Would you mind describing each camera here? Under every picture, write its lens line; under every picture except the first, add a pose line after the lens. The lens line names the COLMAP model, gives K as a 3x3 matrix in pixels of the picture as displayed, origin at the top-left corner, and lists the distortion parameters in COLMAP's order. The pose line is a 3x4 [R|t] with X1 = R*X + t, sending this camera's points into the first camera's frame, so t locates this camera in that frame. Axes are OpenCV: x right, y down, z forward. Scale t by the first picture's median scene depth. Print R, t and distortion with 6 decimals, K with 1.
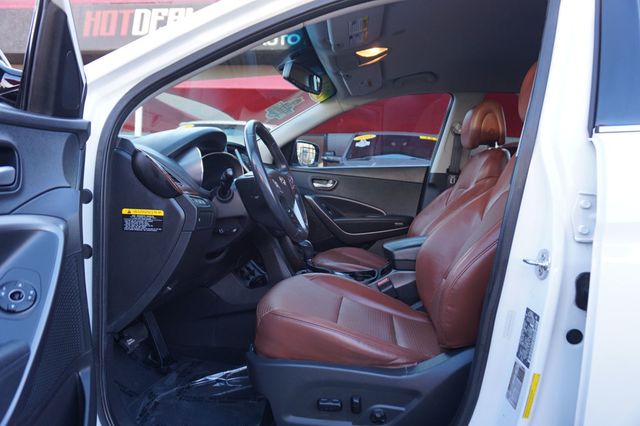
lens RADIAL K [[431.6, 0, 321.7], [0, 431.6, 213.5], [0, 0, 1]] dist [-0.035184, 0.019948]
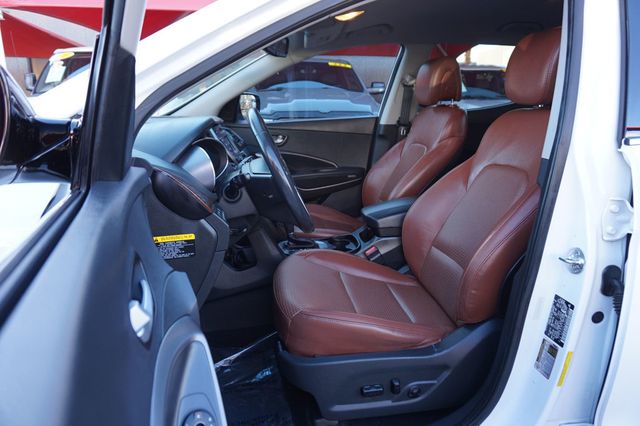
lens RADIAL K [[431.6, 0, 320.5], [0, 431.6, 212.1], [0, 0, 1]] dist [-0.035184, 0.019948]
pose [[0.968975, -0.098166, 0.226826, -0.262247], [0.055597, 0.980792, 0.186963, -0.174183], [-0.240823, -0.168552, 0.955821, 0.061134]]
